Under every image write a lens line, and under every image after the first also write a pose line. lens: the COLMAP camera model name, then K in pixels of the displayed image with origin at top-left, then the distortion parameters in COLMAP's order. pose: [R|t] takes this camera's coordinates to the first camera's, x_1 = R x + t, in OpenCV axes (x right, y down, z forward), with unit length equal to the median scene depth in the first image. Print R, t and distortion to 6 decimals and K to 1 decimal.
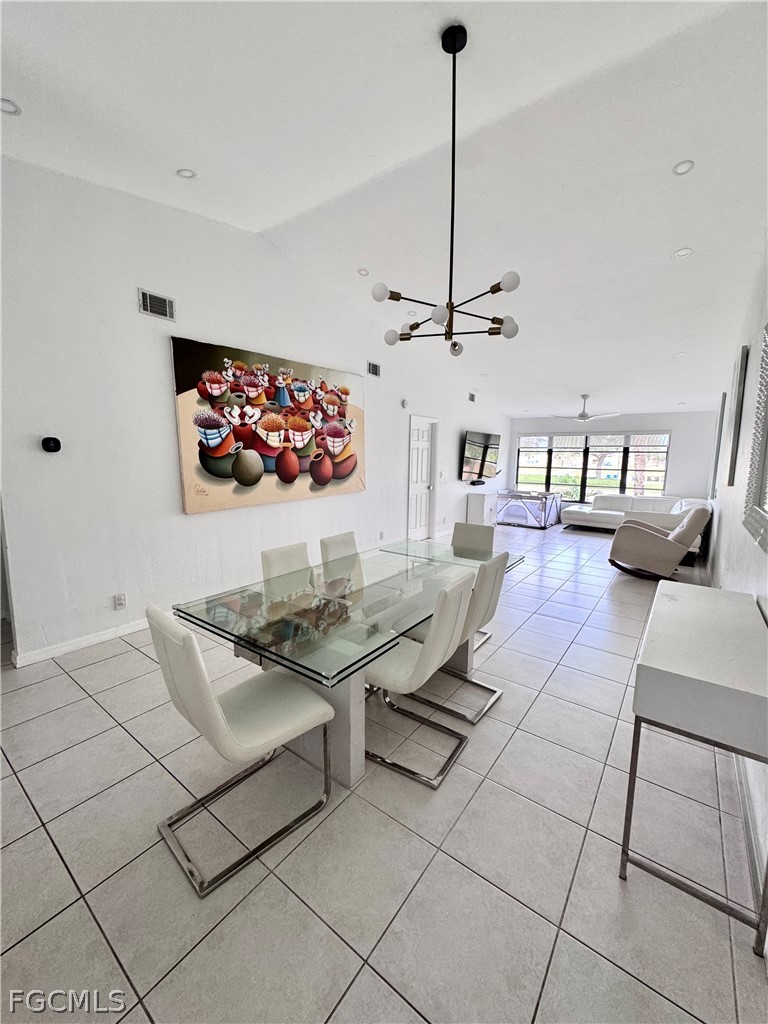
lens RADIAL K [[409.0, 0, 386.0], [0, 409.0, 511.6], [0, 0, 1]] dist [-0.000470, 0.000377]
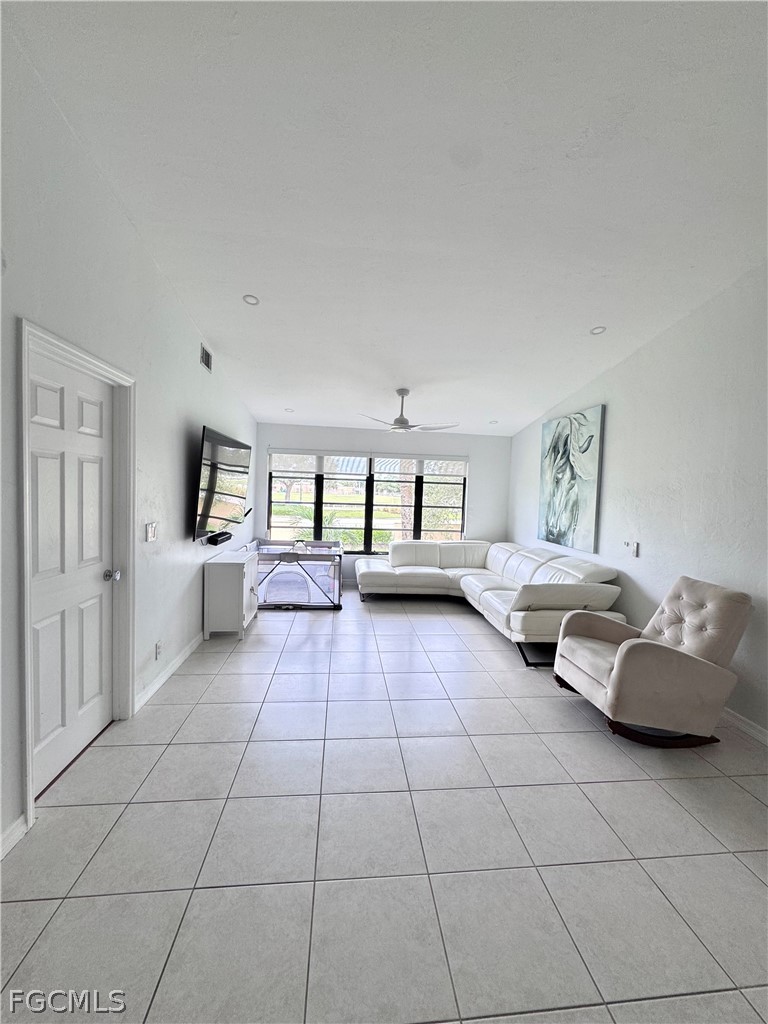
lens RADIAL K [[409.0, 0, 386.0], [0, 409.0, 511.6], [0, 0, 1]] dist [-0.000470, 0.000377]
pose [[0.736948, -0.024746, 0.675496, 0.040530], [0.067451, 0.997034, -0.037062, -0.070901], [-0.672575, 0.072876, 0.736432, 0.508069]]
